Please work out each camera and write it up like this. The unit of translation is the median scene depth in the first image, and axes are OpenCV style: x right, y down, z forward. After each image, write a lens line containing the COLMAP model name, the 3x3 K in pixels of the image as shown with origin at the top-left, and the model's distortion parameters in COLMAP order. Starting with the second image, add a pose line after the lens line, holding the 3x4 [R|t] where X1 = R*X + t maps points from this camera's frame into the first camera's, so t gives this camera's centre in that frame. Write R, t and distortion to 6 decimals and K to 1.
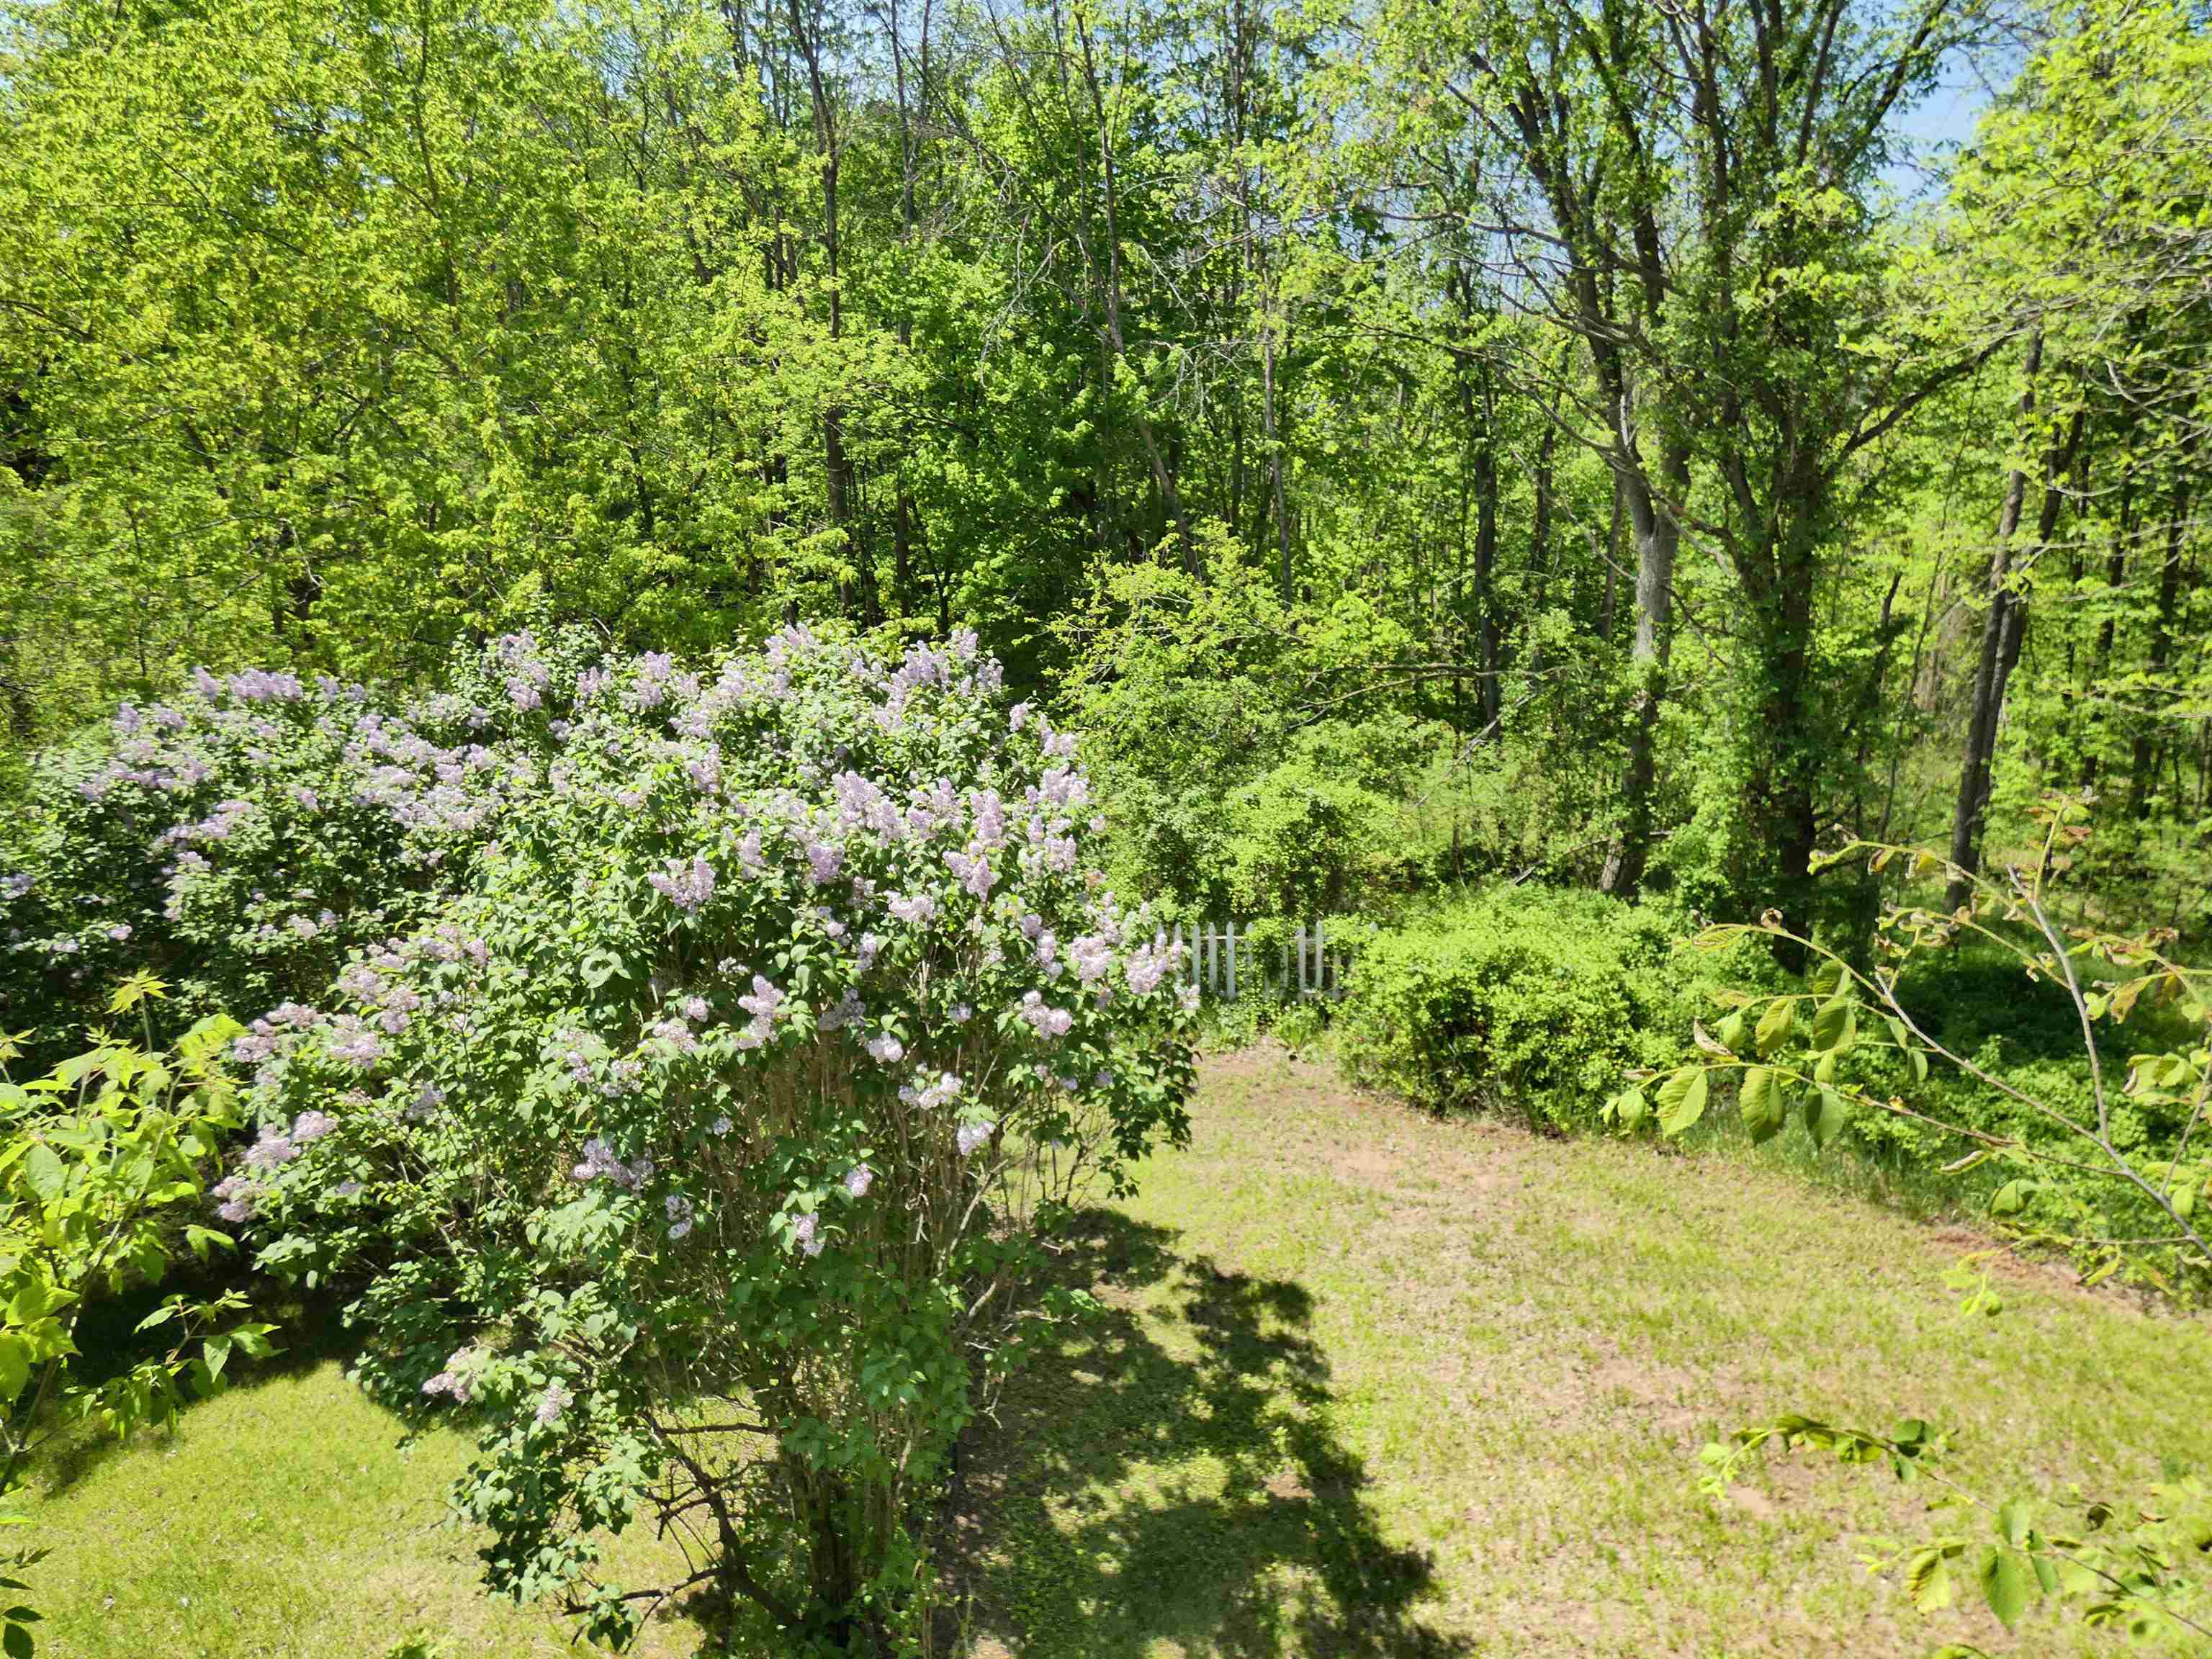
lens RADIAL K [[1372.7, 0, 1110.1], [0, 1372.7, 826.0], [0, 0, 1]] dist [-0.011266, -0.002236]
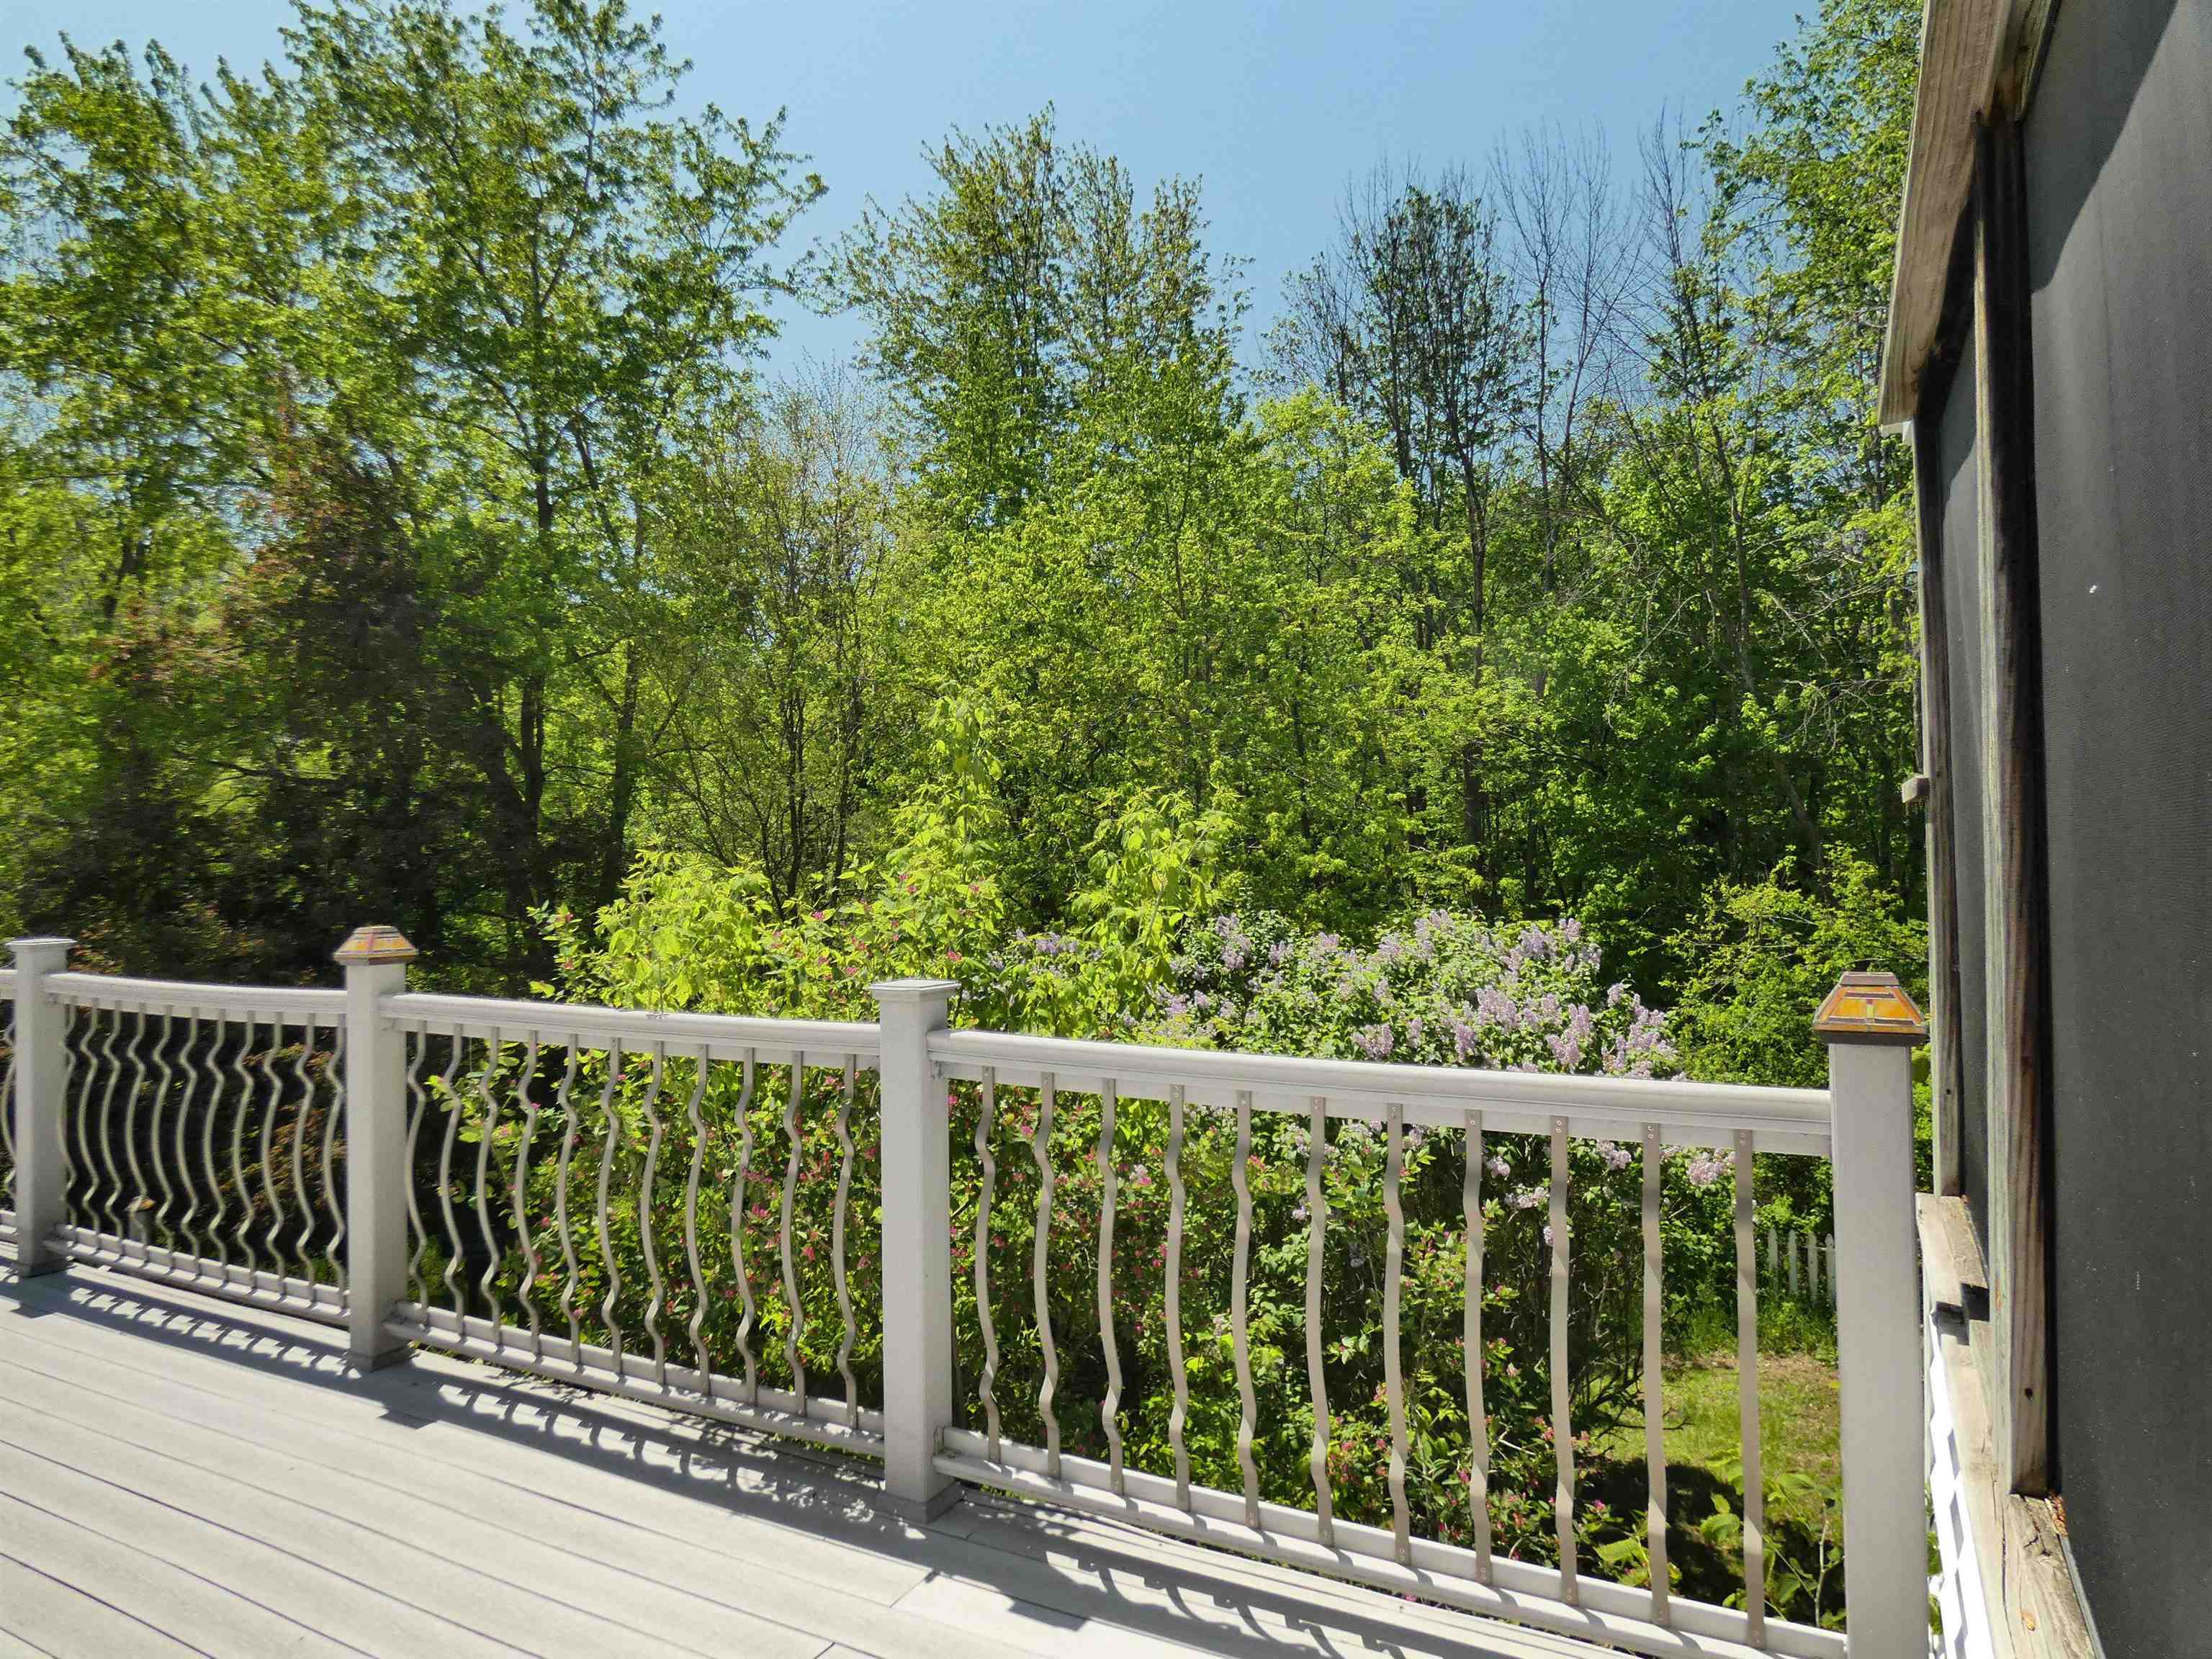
lens RADIAL K [[1372.7, 0, 1108.4], [0, 1372.7, 826.6], [0, 0, 1]] dist [-0.011266, -0.002236]
pose [[0.902311, 0.005569, -0.431051, 0.020301], [-0.106672, 0.971705, -0.210739, 0.034564], [0.417680, 0.236133, 0.877374, -0.121848]]
